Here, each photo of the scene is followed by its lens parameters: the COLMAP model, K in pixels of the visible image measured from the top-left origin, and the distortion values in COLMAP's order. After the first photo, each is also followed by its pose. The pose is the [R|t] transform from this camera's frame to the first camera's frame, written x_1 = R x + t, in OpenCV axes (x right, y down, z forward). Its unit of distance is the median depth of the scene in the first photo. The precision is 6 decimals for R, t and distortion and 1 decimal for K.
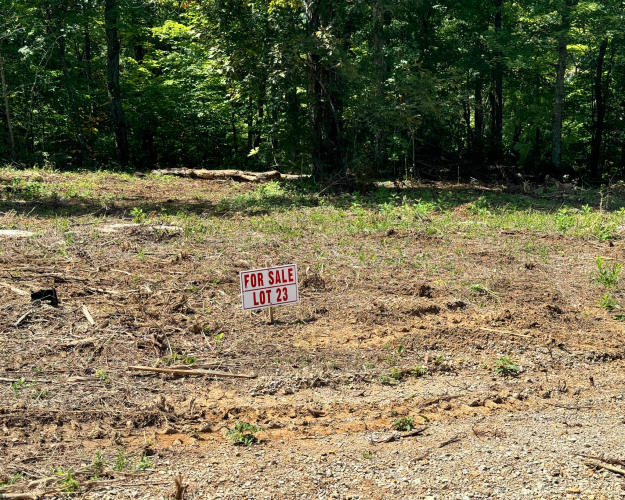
lens RADIAL K [[906.6, 0, 313.5], [0, 906.6, 252.7], [0, 0, 1]] dist [0.084587, 0.000000]
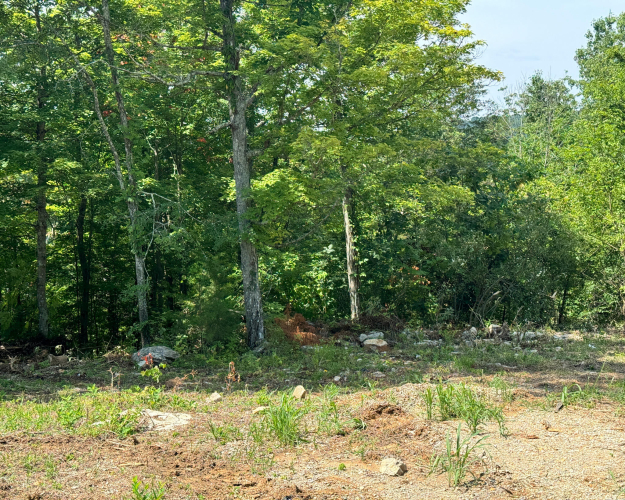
lens RADIAL K [[906.6, 0, 309.0], [0, 906.6, 247.1], [0, 0, 1]] dist [0.084587, 0.000000]
pose [[0.852073, -0.020881, 0.523007, 0.030314], [0.115248, 0.982167, -0.148548, -0.025112], [-0.510578, 0.186849, 0.839284, 0.153101]]
